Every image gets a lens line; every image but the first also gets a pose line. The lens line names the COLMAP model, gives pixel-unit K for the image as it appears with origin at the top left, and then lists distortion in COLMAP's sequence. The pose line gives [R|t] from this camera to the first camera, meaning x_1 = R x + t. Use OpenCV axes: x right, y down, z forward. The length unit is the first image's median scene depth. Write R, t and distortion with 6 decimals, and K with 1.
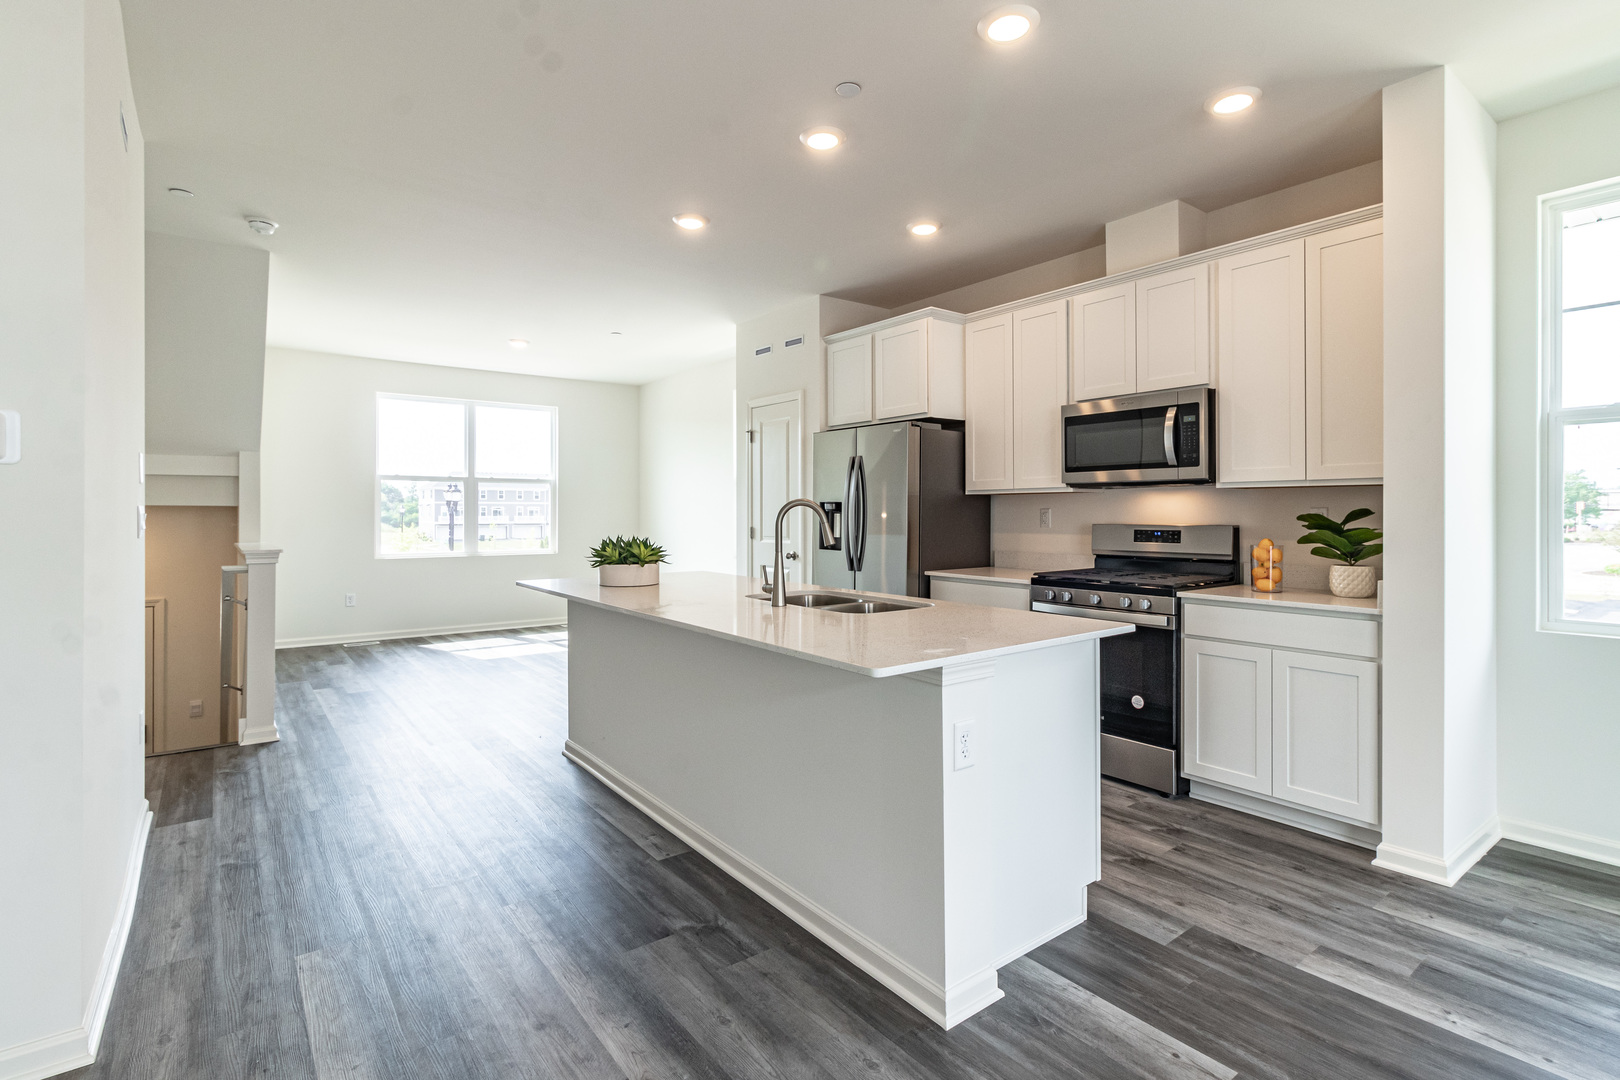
lens RADIAL K [[794.9, 0, 806.1], [0, 794.9, 524.9], [0, 0, 1]] dist [0.000398, 0.000359]
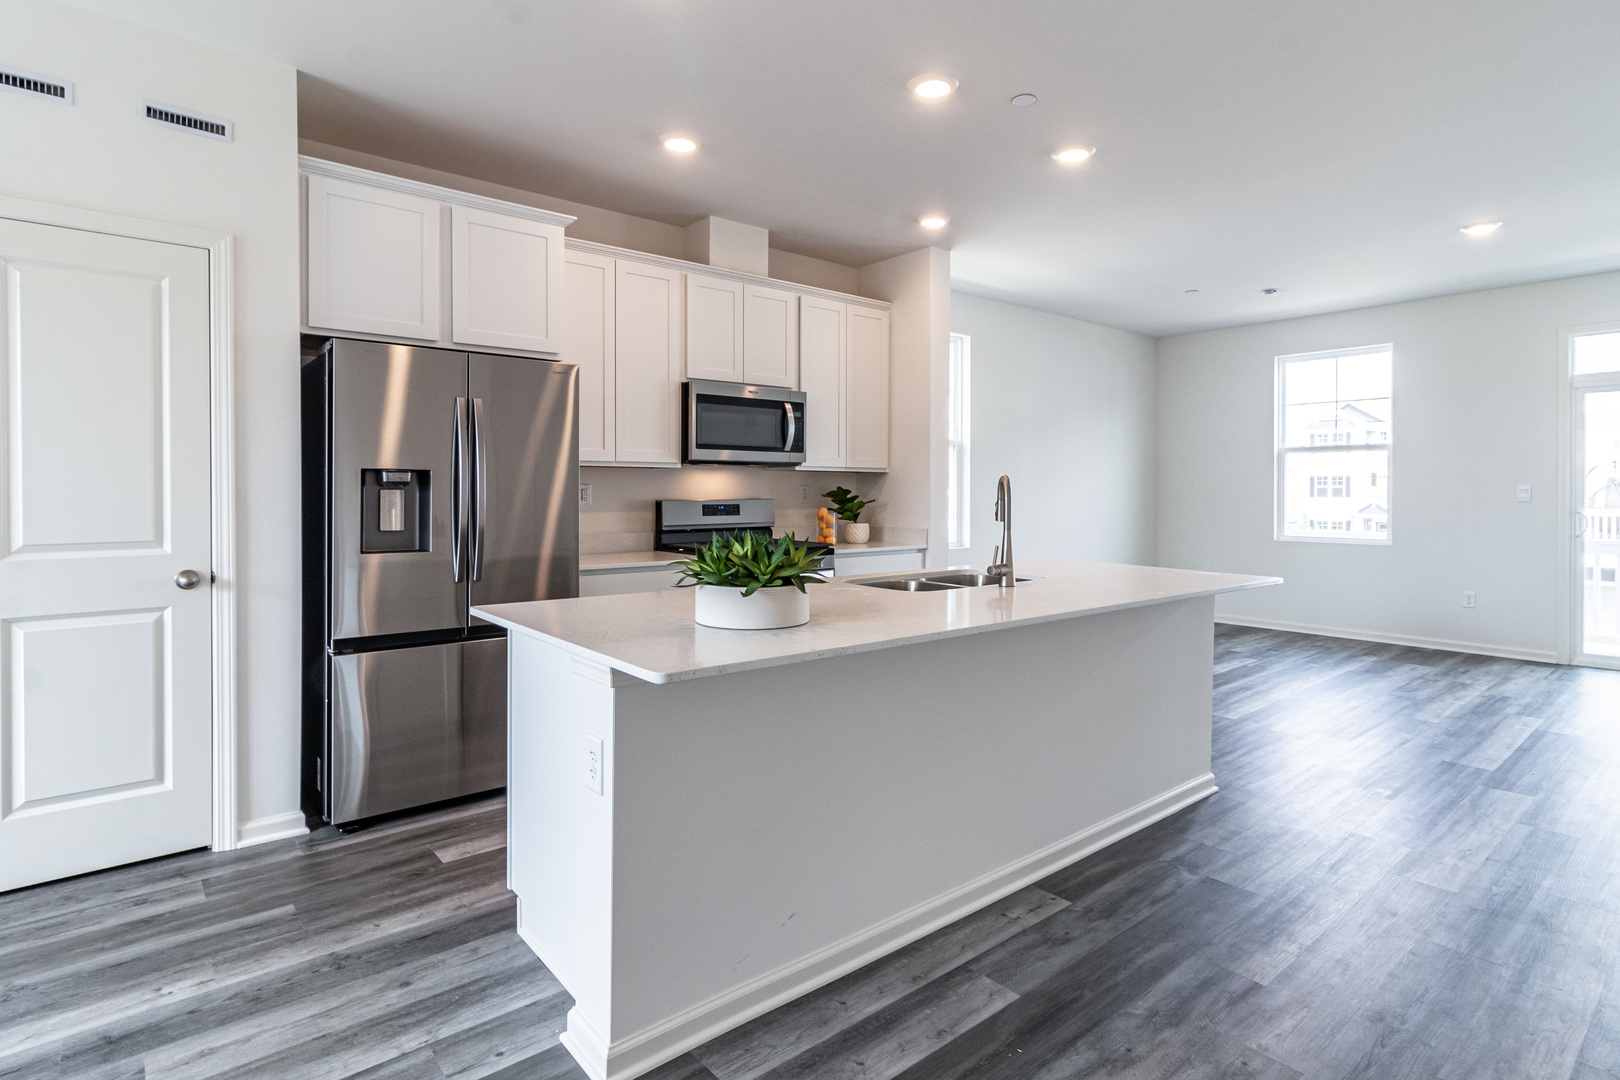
lens RADIAL K [[770.6, 0, 810.0], [0, 770.6, 540.0], [0, 0, 1]] dist [-0.012427, 0.000518]
pose [[-0.021233, -0.060478, 0.997944, -0.664743], [0.015427, 0.998030, 0.060812, -0.007983], [-0.999656, 0.016687, -0.020258, 0.888466]]
